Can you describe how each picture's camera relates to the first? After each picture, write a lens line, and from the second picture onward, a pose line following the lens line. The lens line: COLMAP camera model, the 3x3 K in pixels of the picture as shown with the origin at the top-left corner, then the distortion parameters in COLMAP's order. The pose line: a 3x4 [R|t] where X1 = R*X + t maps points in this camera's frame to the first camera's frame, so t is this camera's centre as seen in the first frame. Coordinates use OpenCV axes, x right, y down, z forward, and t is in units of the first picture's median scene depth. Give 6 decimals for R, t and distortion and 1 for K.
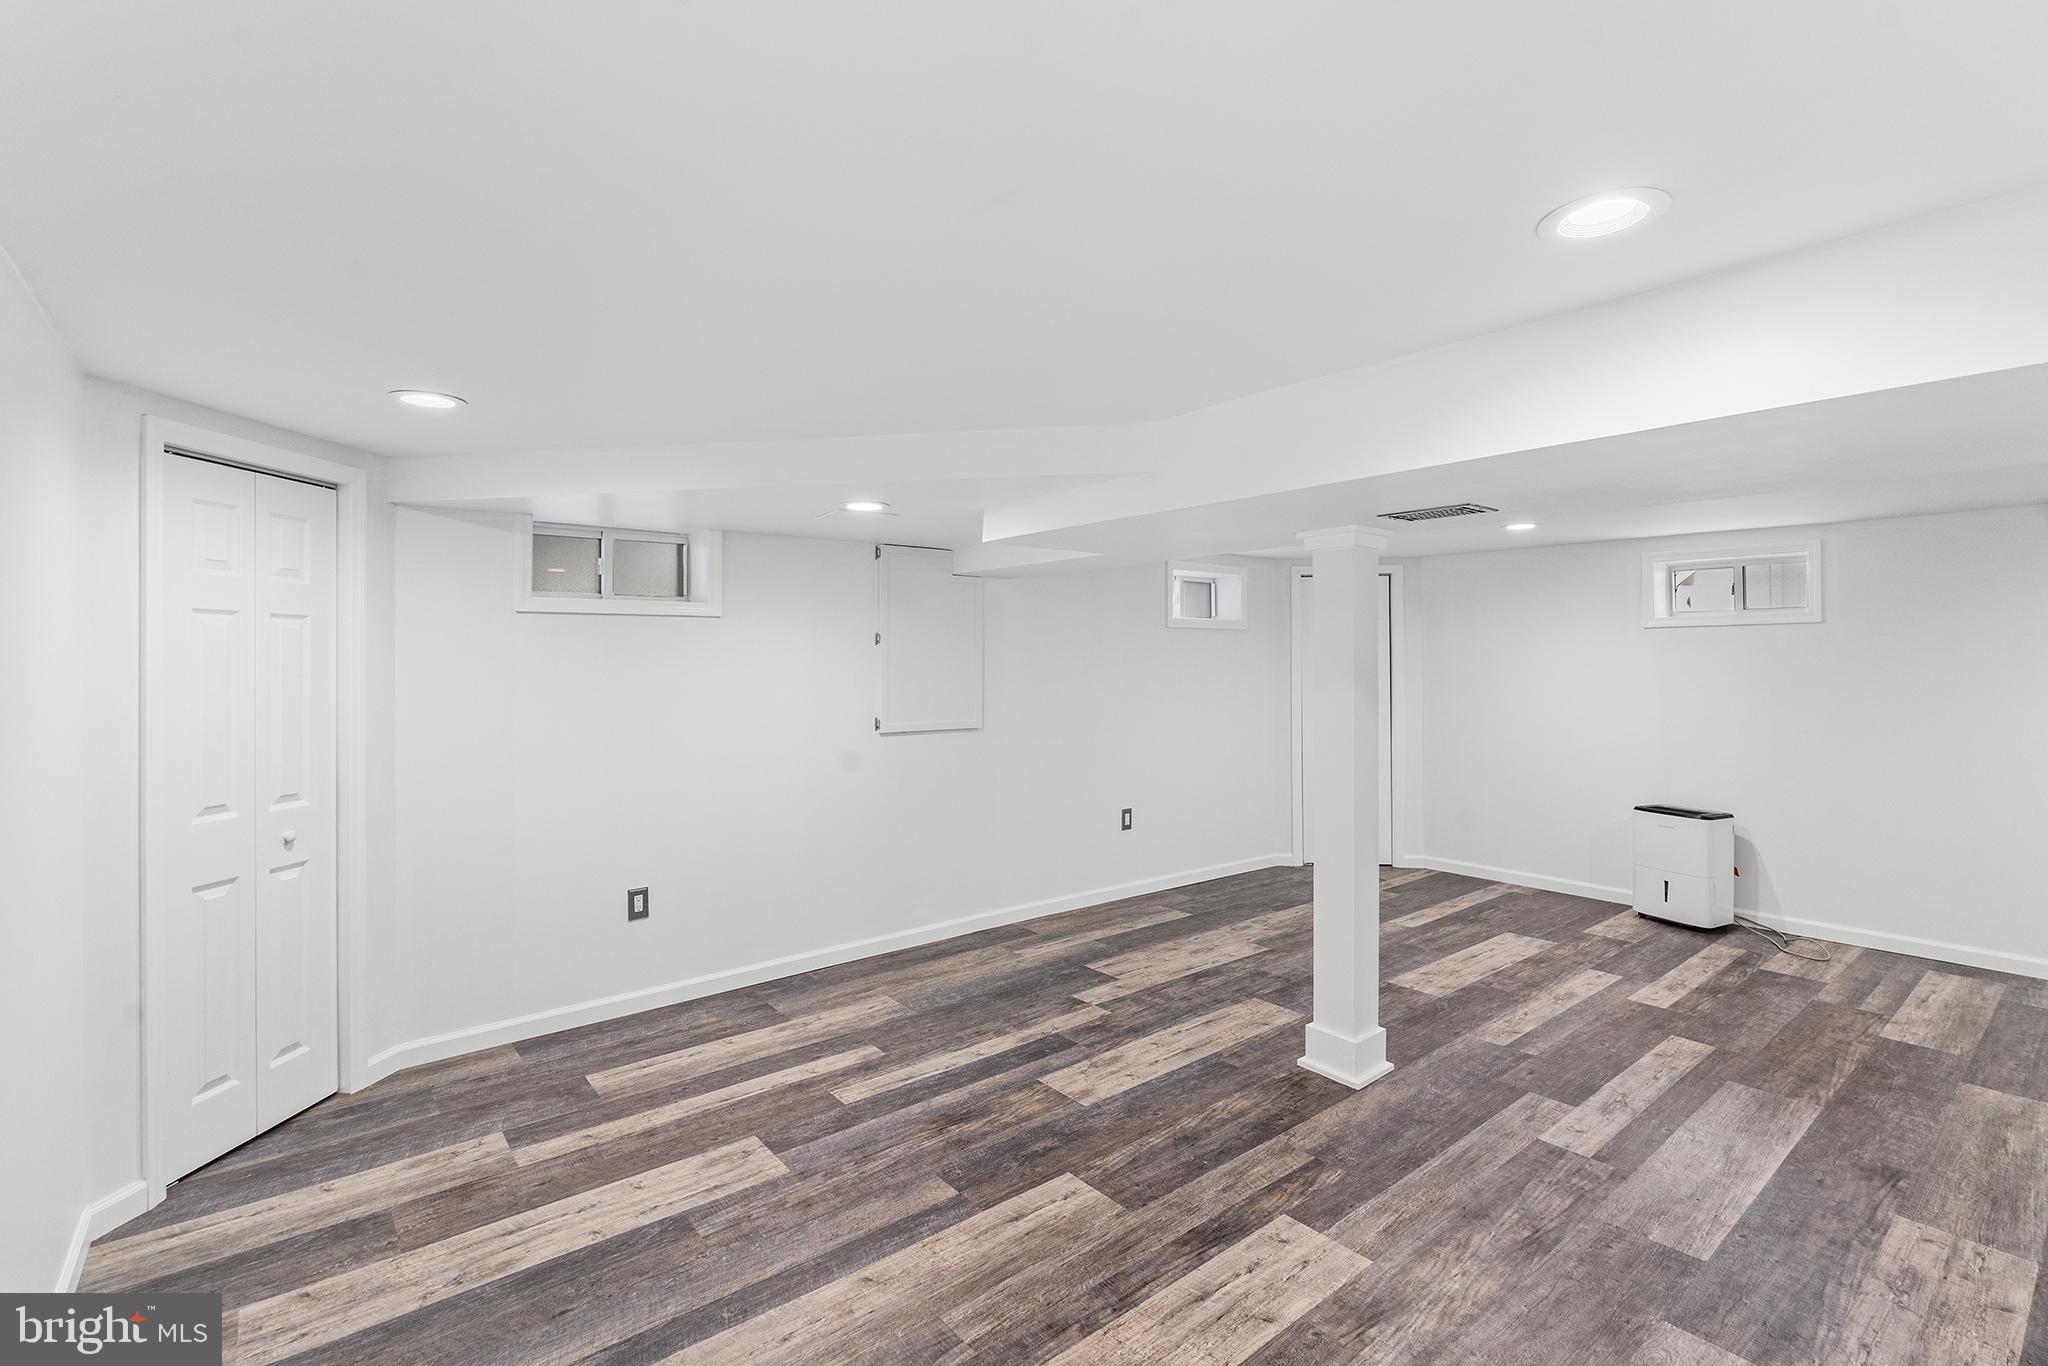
lens RADIAL K [[931.3, 0, 1025.4], [0, 931.3, 671.7], [0, 0, 1]] dist [-0.010493, 0.001968]
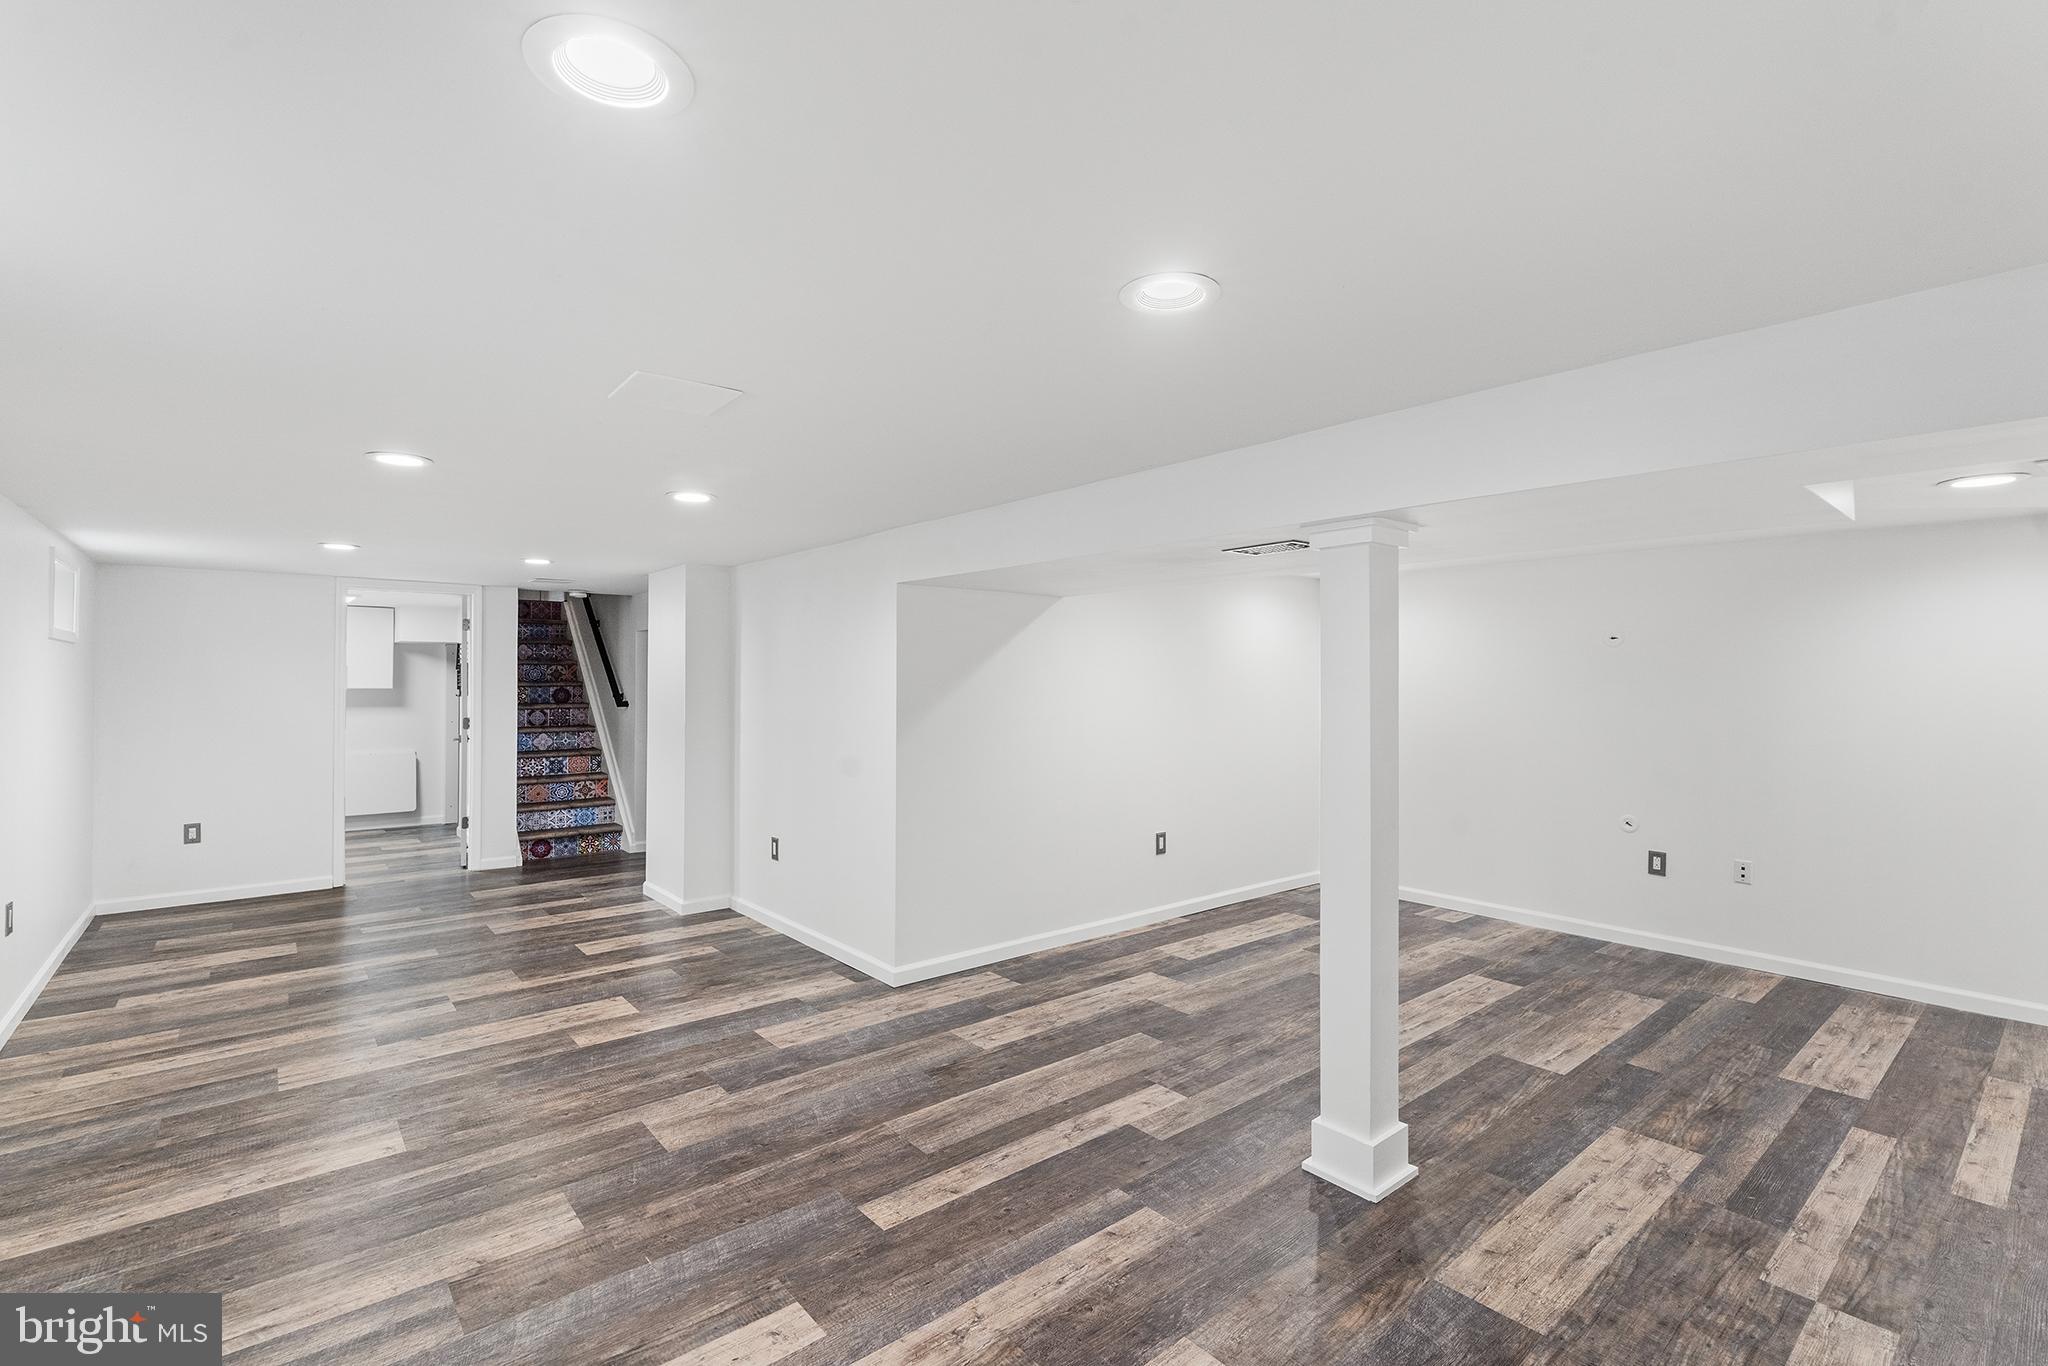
lens RADIAL K [[931.3, 0, 1024.4], [0, 931.3, 678.9], [0, 0, 1]] dist [-0.010493, 0.001968]
pose [[-0.999880, -0.003627, -0.015058, 0.727942], [-0.003772, 0.999947, 0.009621, -0.023398], [0.015023, 0.009677, -0.999840, 2.012678]]
